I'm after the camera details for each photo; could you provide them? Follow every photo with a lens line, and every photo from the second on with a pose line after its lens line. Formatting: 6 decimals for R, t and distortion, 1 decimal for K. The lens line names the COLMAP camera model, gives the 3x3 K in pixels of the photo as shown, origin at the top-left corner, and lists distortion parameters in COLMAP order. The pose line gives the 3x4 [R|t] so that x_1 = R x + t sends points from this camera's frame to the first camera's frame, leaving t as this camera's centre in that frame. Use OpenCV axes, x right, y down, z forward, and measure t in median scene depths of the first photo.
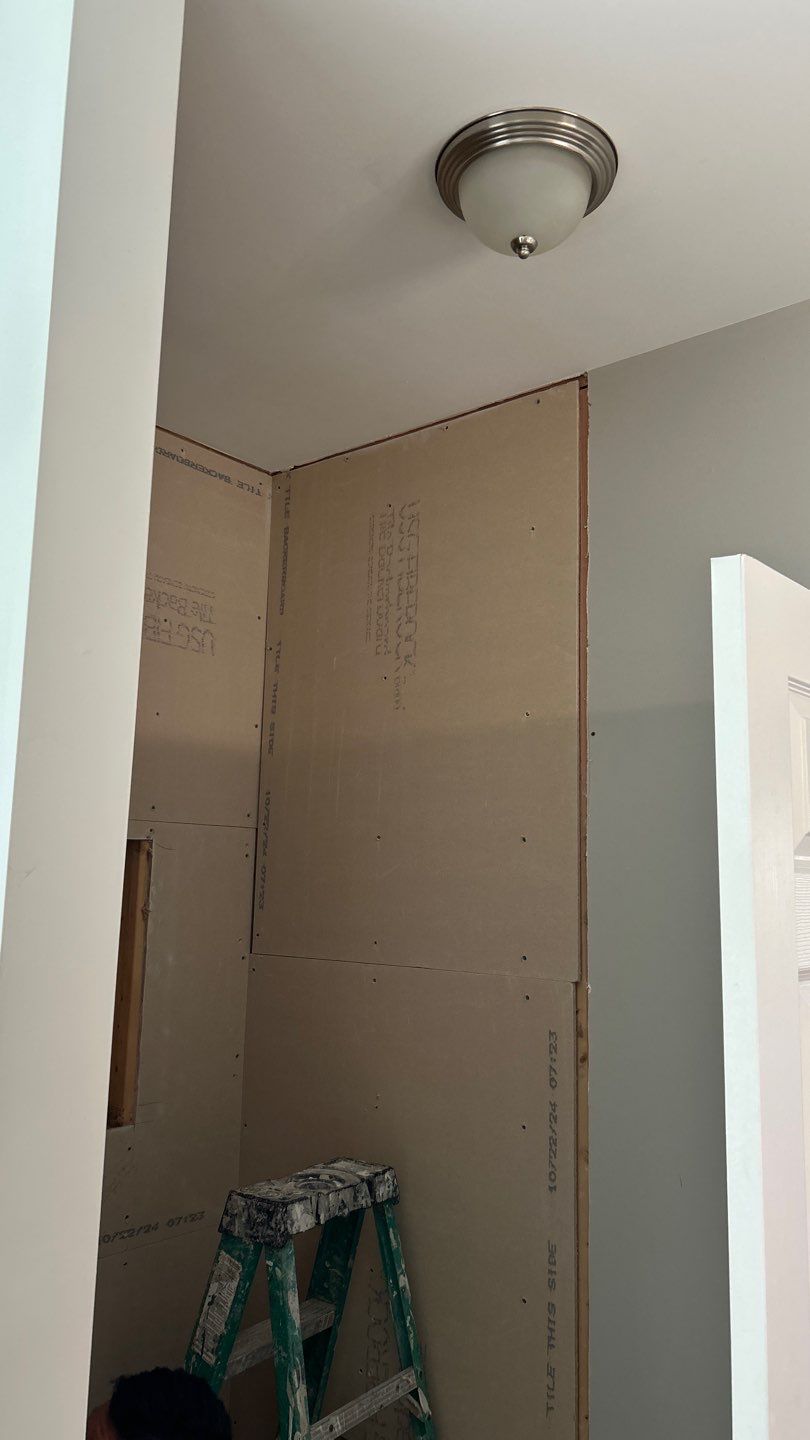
lens RADIAL K [[1083.8, 0, 397.4], [0, 1083.8, 713.9], [0, 0, 1]] dist [0.044812, -0.044914]
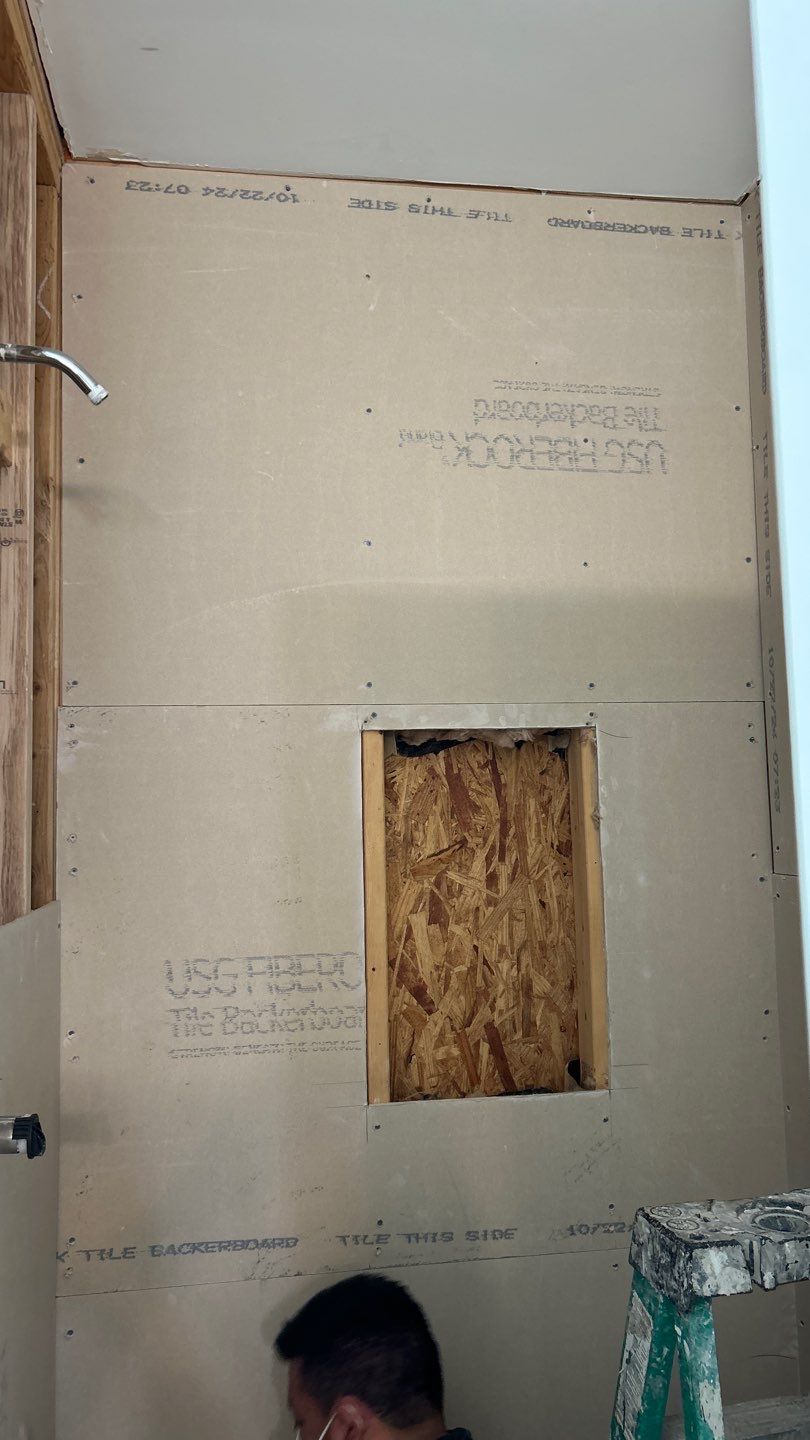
lens RADIAL K [[1083.8, 0, 405.3], [0, 1083.8, 721.0], [0, 0, 1]] dist [0.044812, -0.044914]
pose [[0.756374, -0.100283, -0.646406, 0.213709], [0.141793, 0.989819, 0.012355, 0.105841], [0.638586, -0.101001, 0.762893, 0.417694]]
